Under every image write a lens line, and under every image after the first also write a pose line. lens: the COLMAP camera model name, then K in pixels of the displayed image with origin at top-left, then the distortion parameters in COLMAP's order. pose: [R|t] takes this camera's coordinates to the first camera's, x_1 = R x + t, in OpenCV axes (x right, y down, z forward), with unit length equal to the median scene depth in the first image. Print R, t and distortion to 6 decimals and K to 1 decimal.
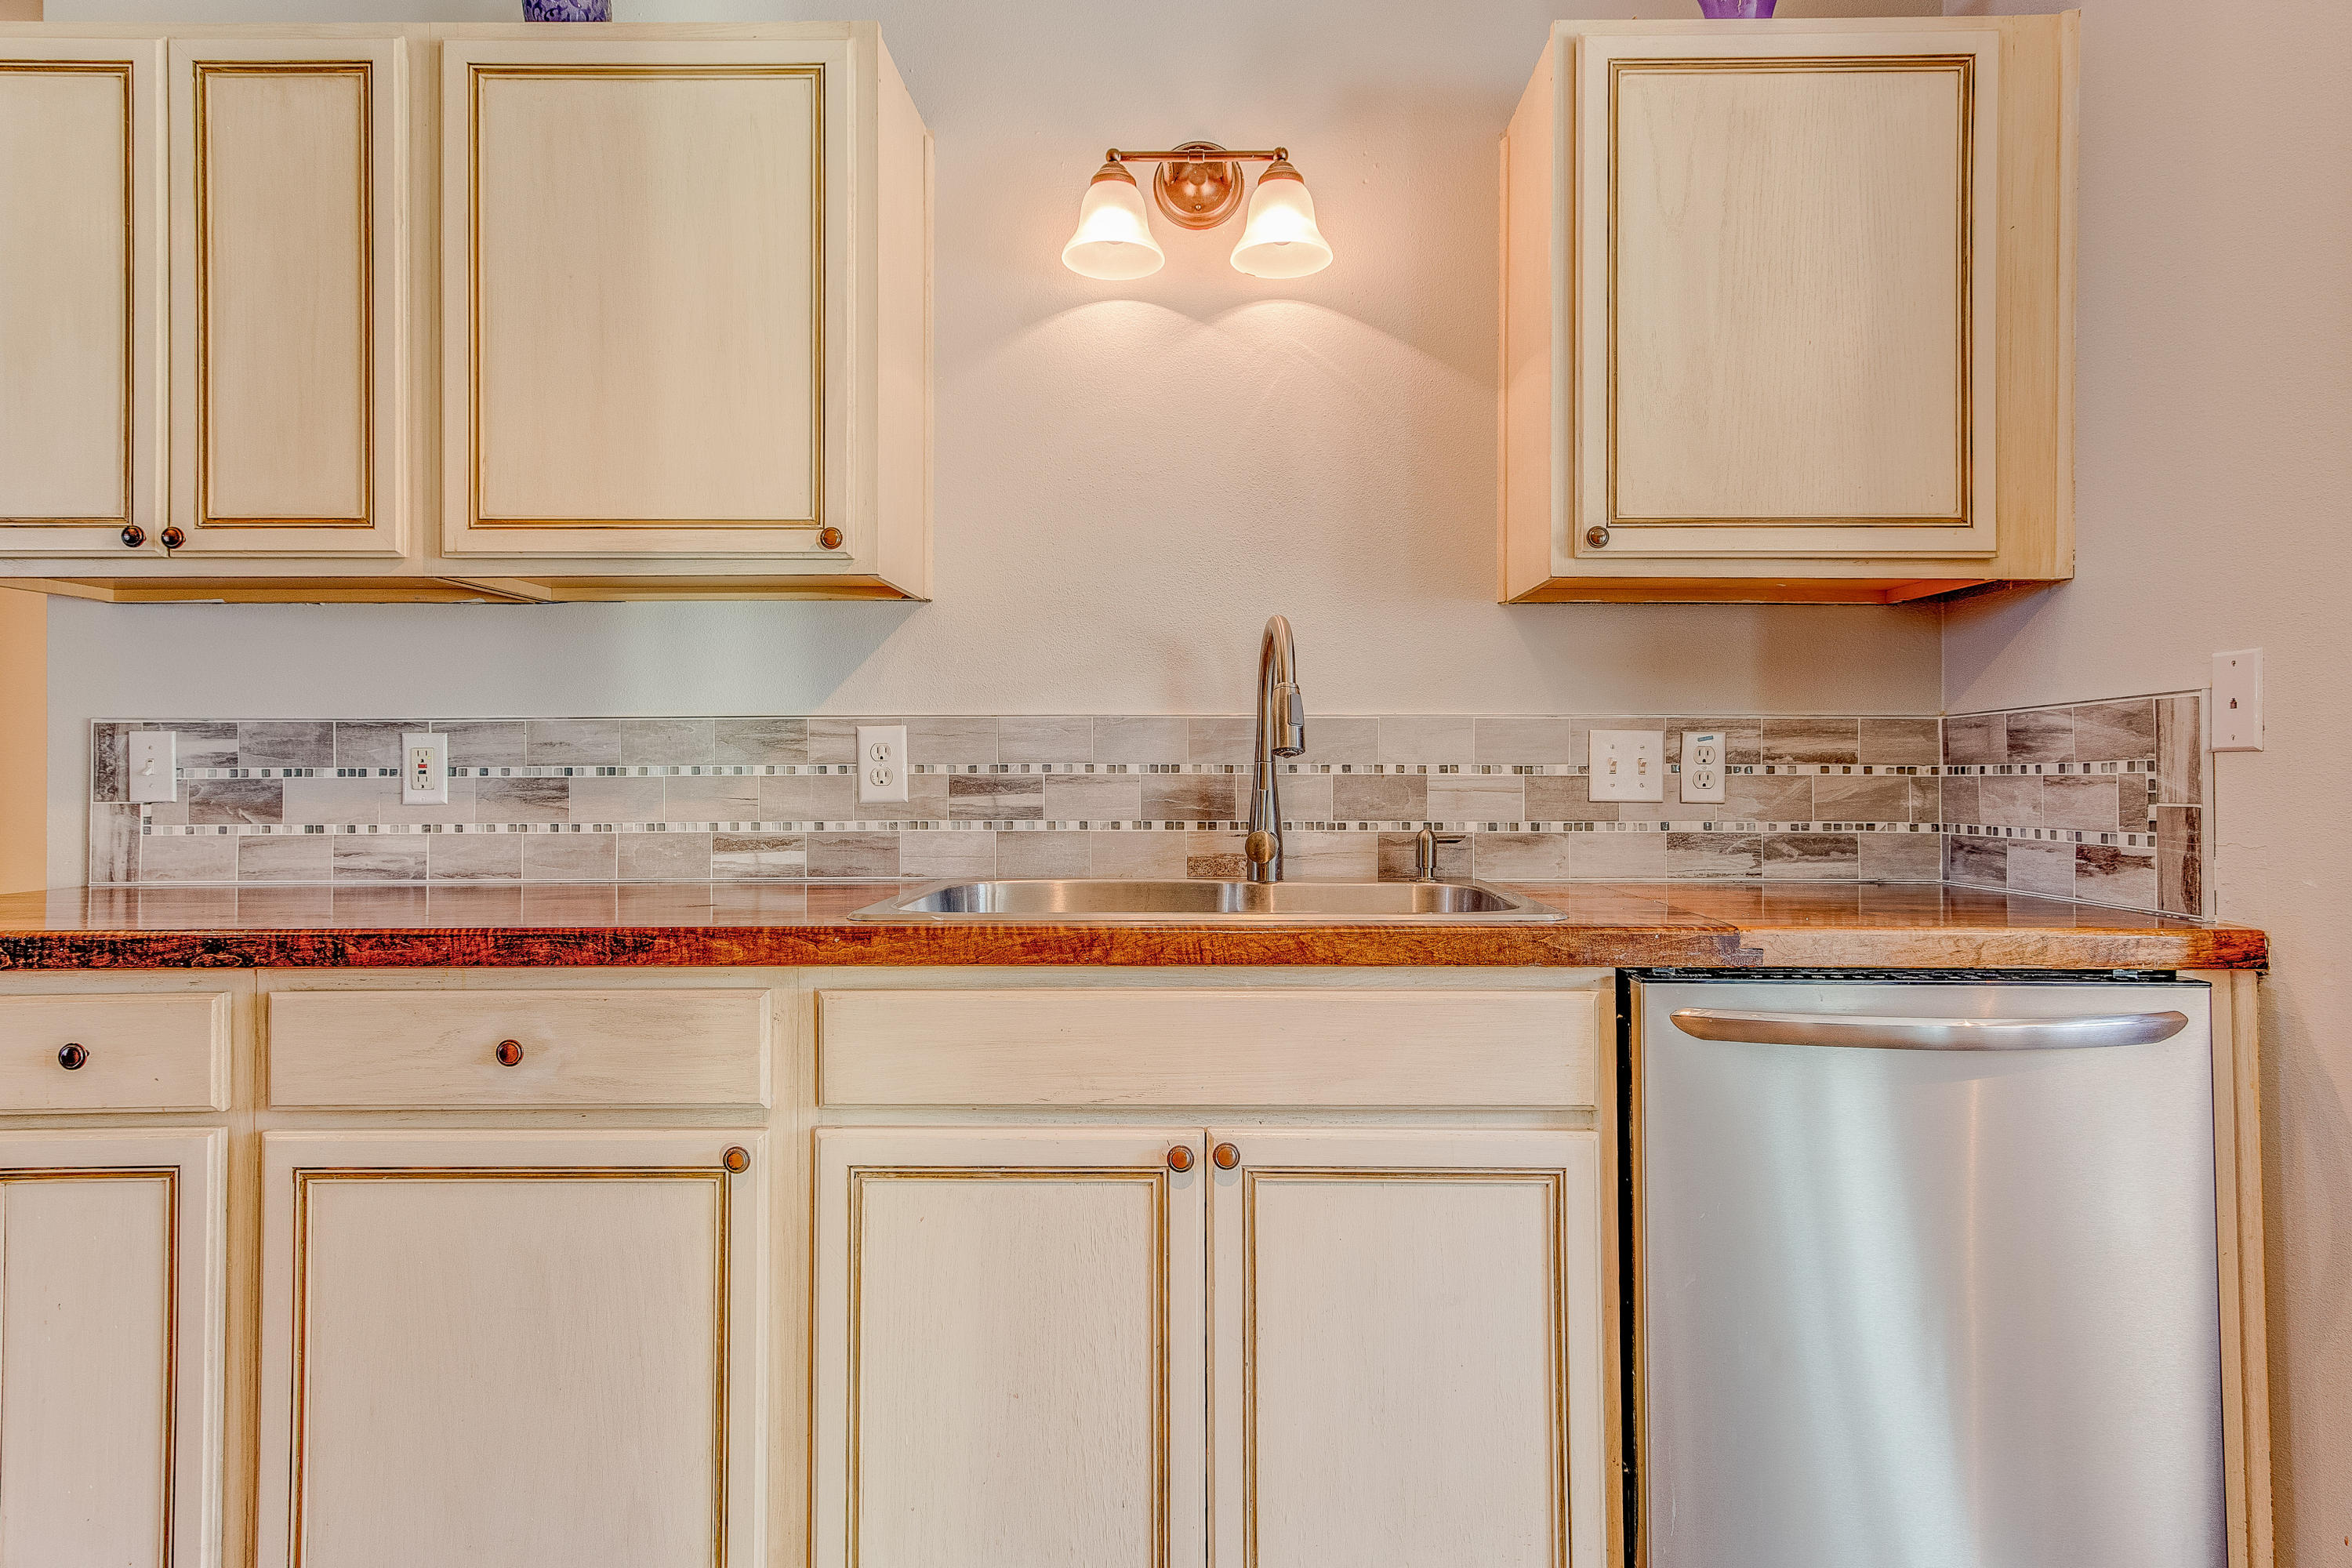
lens RADIAL K [[1311.7, 0, 1178.7], [0, 1311.7, 752.8], [0, 0, 1]] dist [-0.001807, 0.005116]
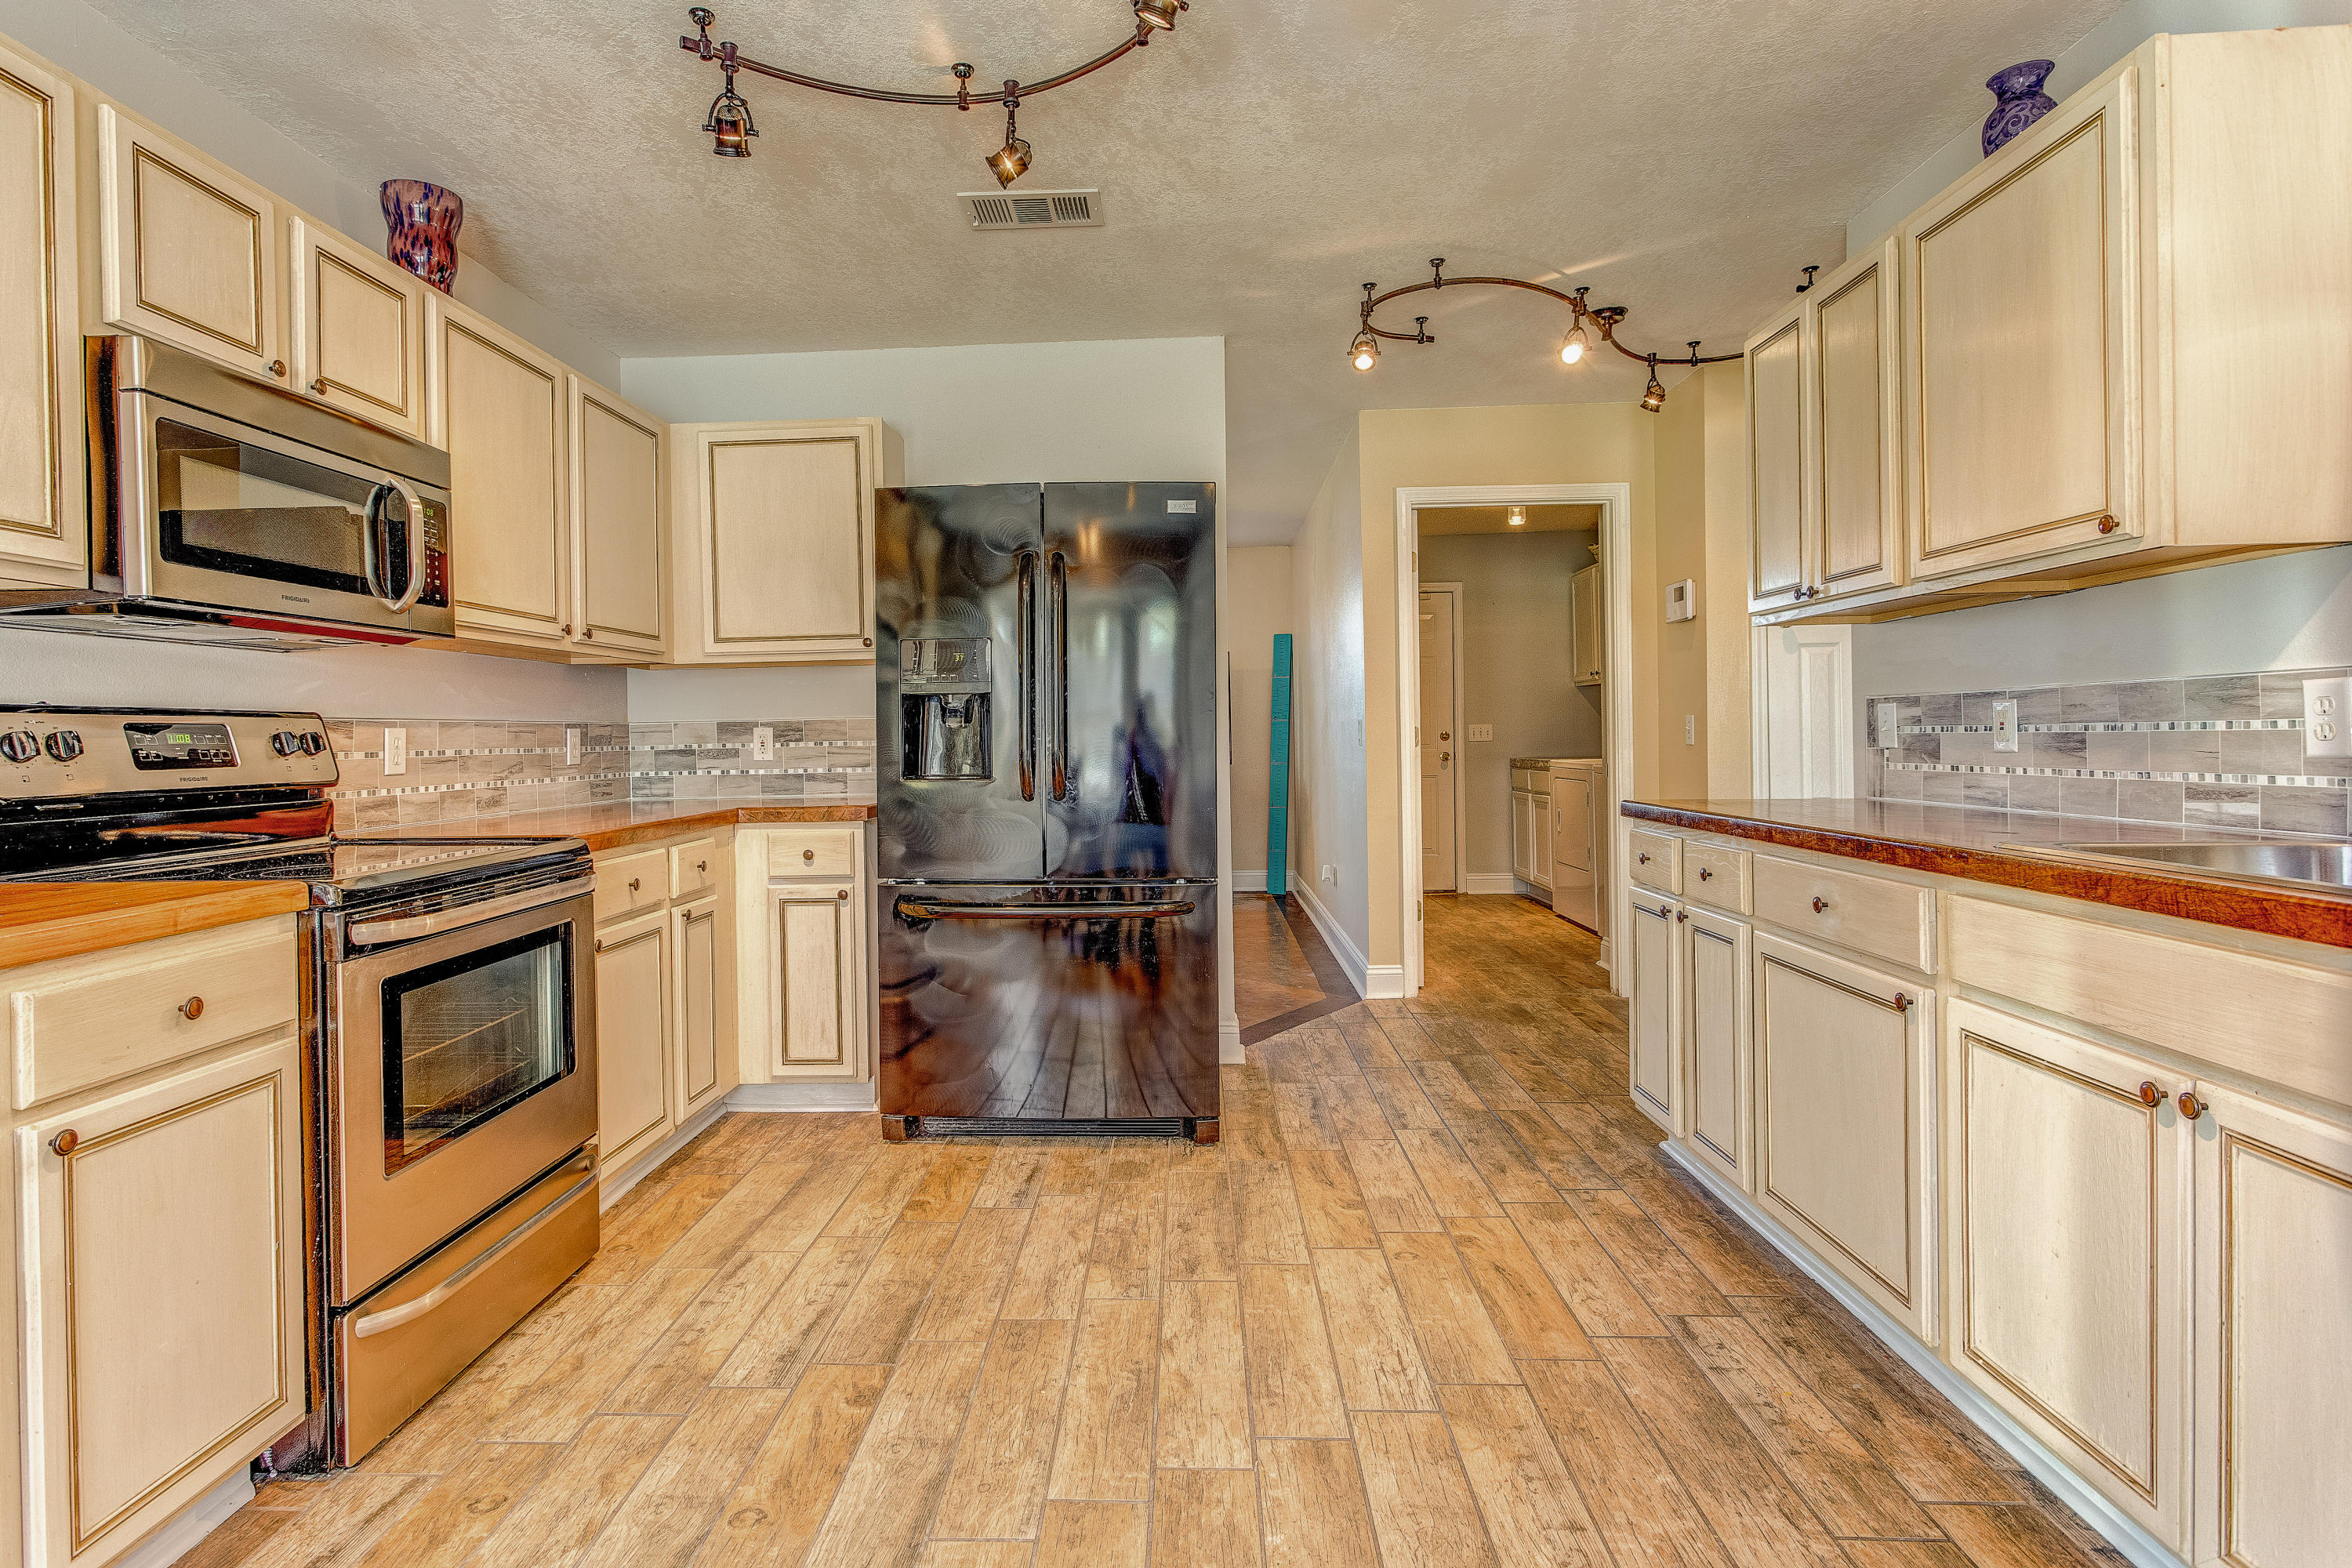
lens RADIAL K [[1181.5, 0, 1150.0], [0, 1181.5, 747.8], [0, 0, 1]] dist [0.014190, -0.000090]
pose [[-0.029693, 0.011789, -0.999490, 0.693311], [0.022904, 0.999676, 0.011111, 0.000880], [0.999297, -0.022562, -0.029953, 0.163054]]
